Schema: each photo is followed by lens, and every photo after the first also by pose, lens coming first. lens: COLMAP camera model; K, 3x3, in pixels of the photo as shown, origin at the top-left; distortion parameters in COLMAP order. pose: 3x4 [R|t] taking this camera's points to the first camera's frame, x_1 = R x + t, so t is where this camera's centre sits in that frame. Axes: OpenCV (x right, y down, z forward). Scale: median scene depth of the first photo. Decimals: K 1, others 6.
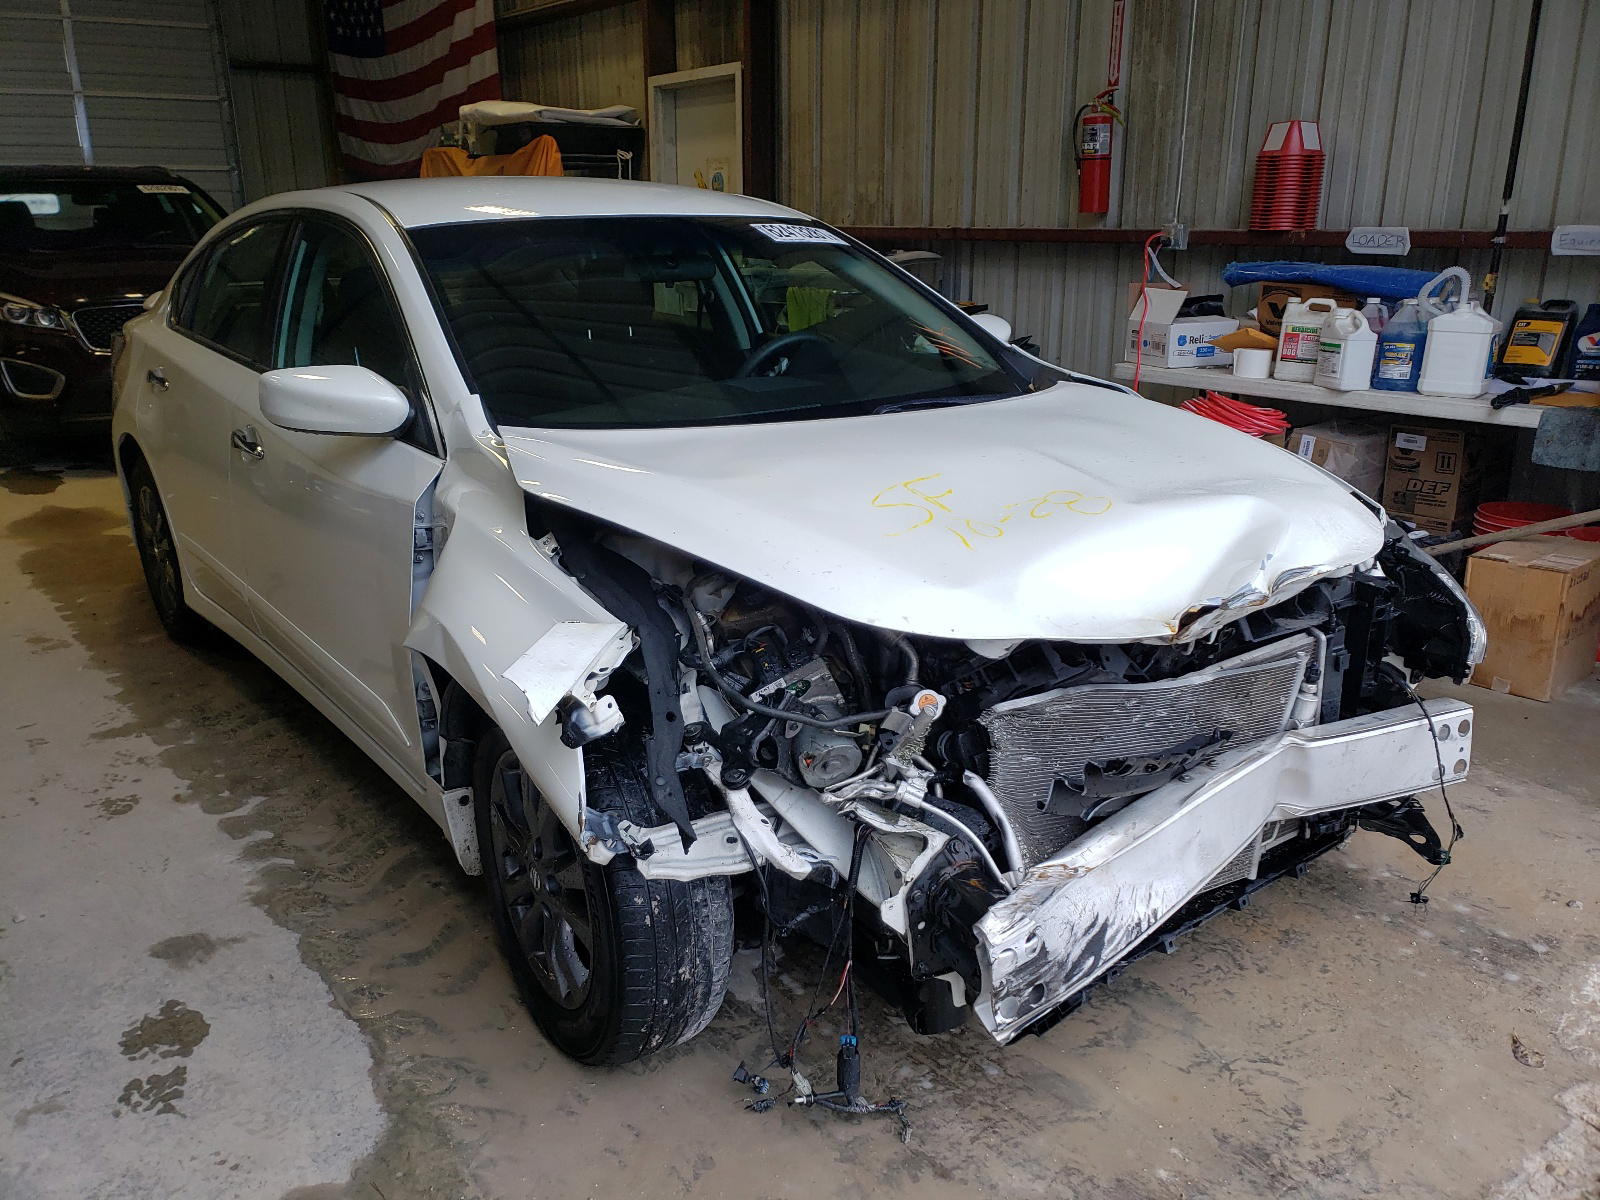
lens RADIAL K [[1226.7, 0, 798.7], [0, 1226.7, 605.6], [0, 0, 1]] dist [-0.010878, -0.003129]
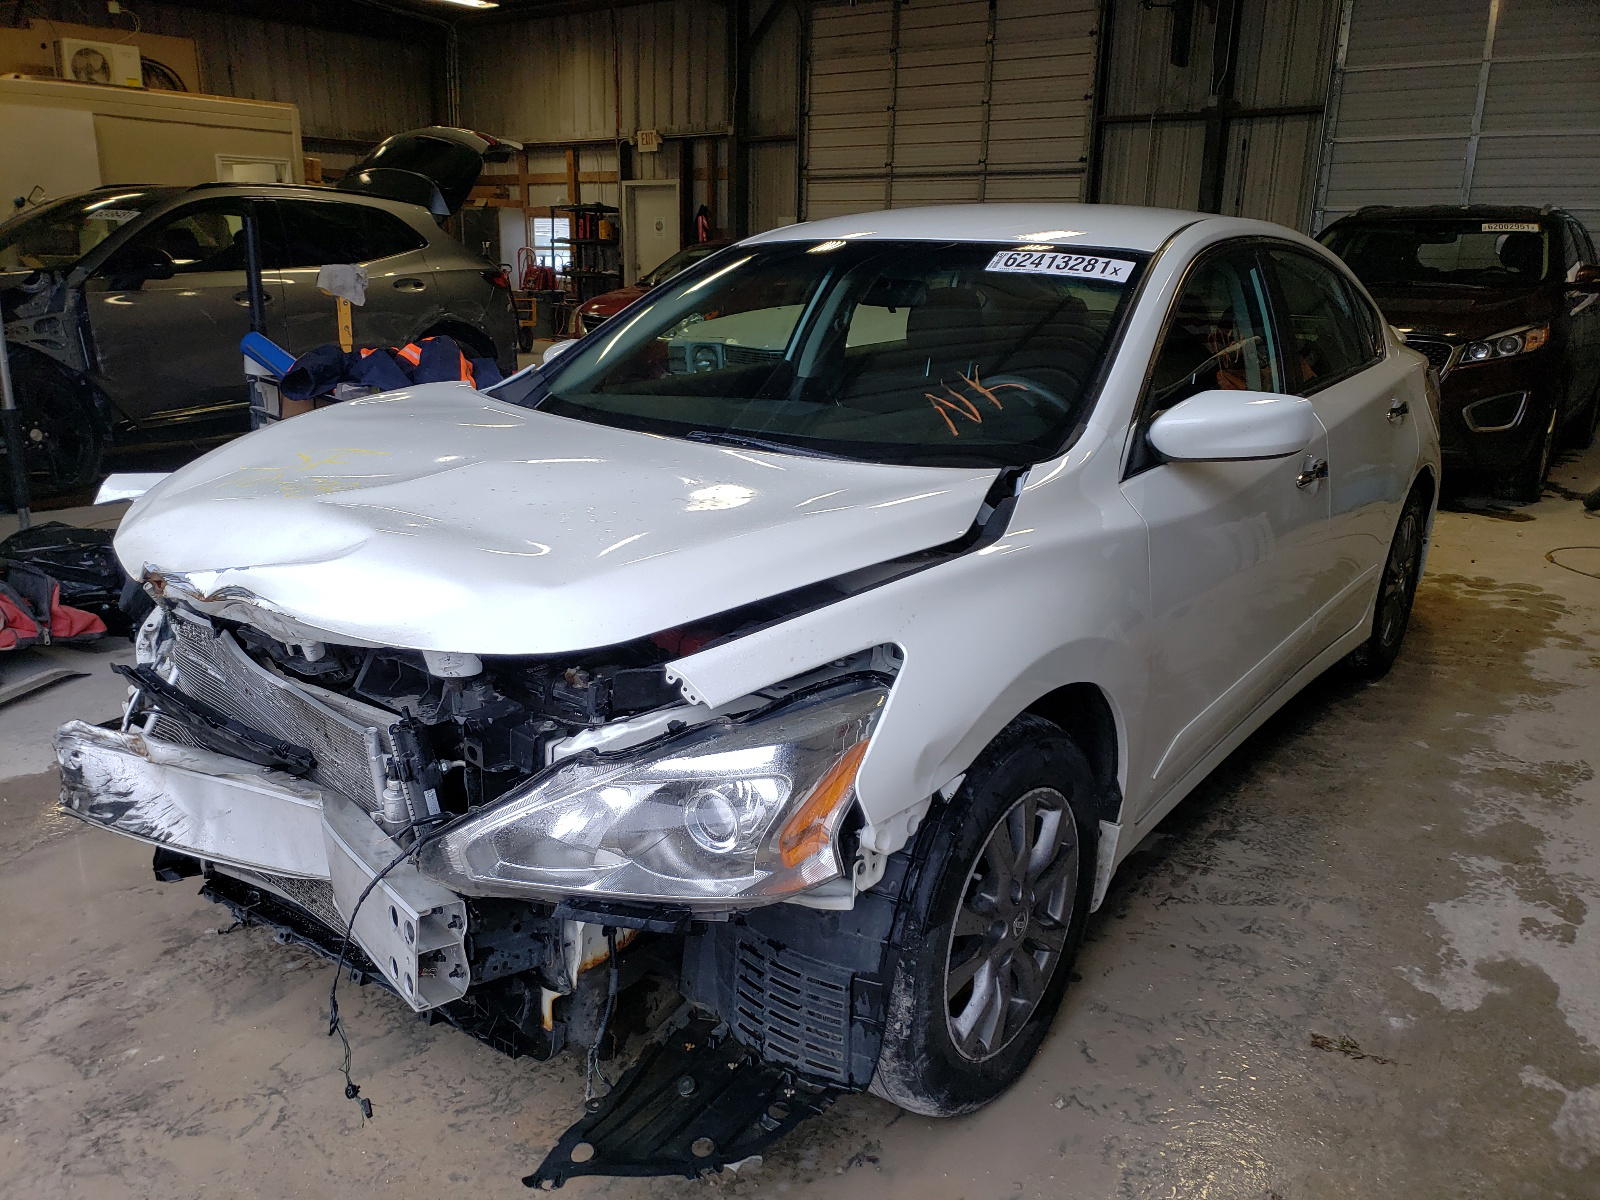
lens RADIAL K [[1226.7, 0, 800.0], [0, 1226.7, 595.2], [0, 0, 1]] dist [-0.010878, -0.003129]
pose [[0.295210, 0.269823, -0.916541, 1.495540], [-0.306993, 0.935213, 0.176441, -0.350652], [0.904769, 0.229284, 0.358918, 1.108675]]
